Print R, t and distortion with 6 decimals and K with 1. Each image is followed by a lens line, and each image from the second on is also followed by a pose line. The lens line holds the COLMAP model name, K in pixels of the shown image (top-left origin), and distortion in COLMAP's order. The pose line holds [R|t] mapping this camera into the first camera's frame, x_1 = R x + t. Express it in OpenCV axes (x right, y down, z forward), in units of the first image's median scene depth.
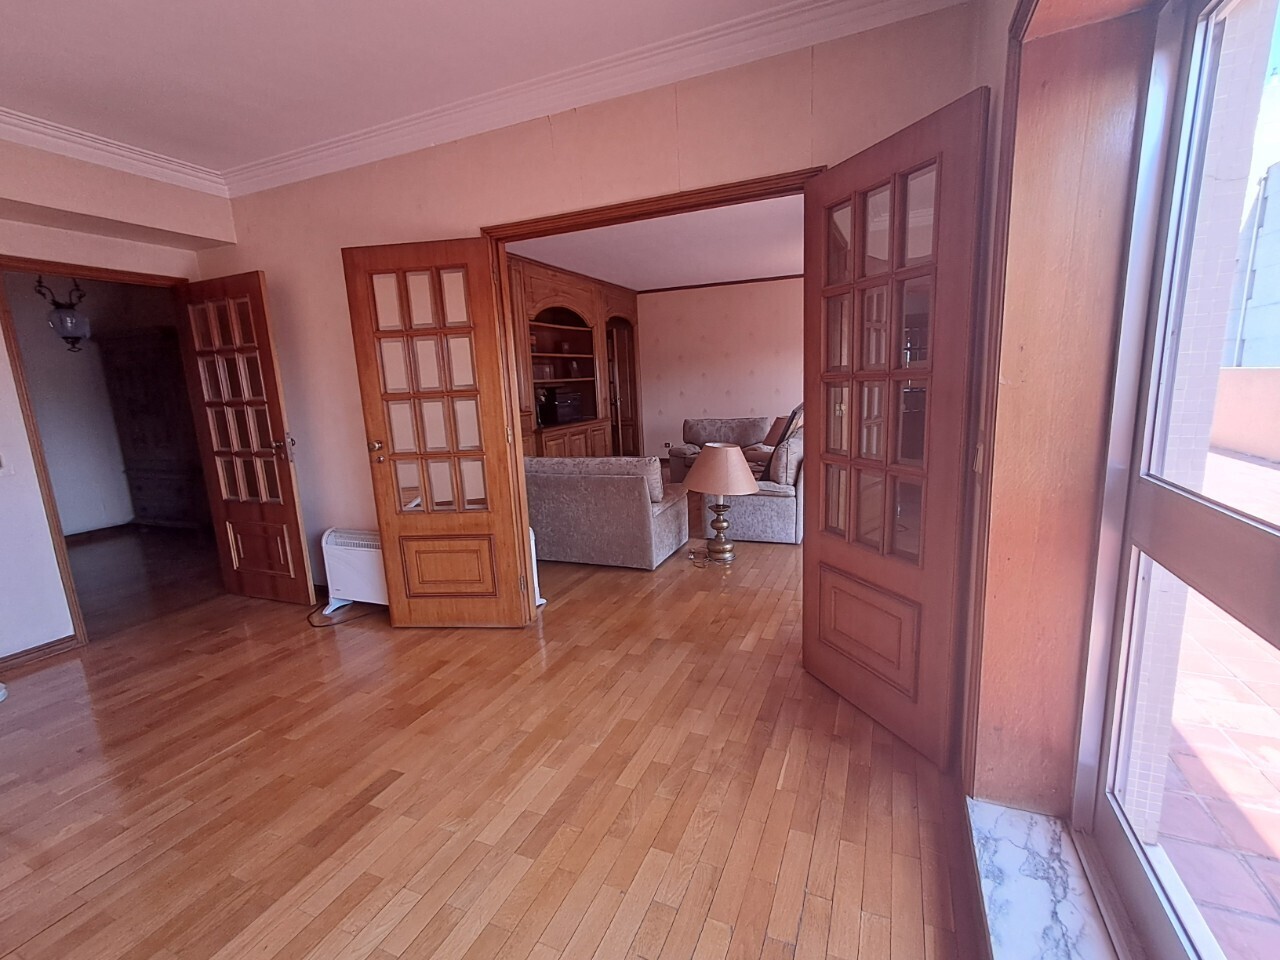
lens RADIAL K [[578.5, 0, 640.0], [0, 578.5, 480.0], [0, 0, 1]] dist [0.000921, -0.000333]
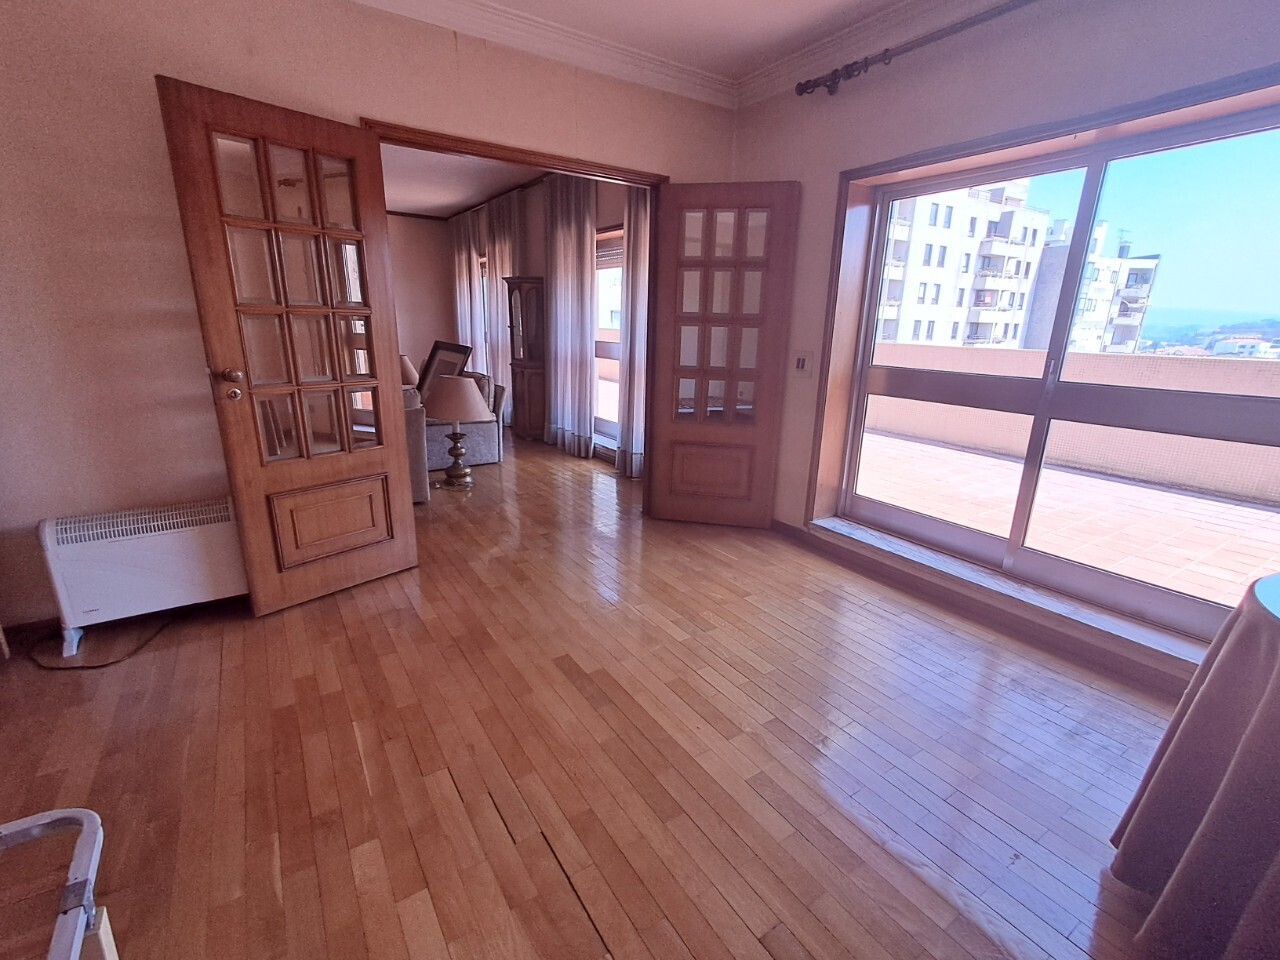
lens RADIAL K [[578.5, 0, 640.0], [0, 578.5, 480.0], [0, 0, 1]] dist [0.000921, -0.000333]
pose [[0.548032, -0.164153, 0.820192, -0.833405], [0.091456, 0.986435, 0.136317, 0.018903], [-0.831443, 0.000305, 0.555611, 0.172205]]
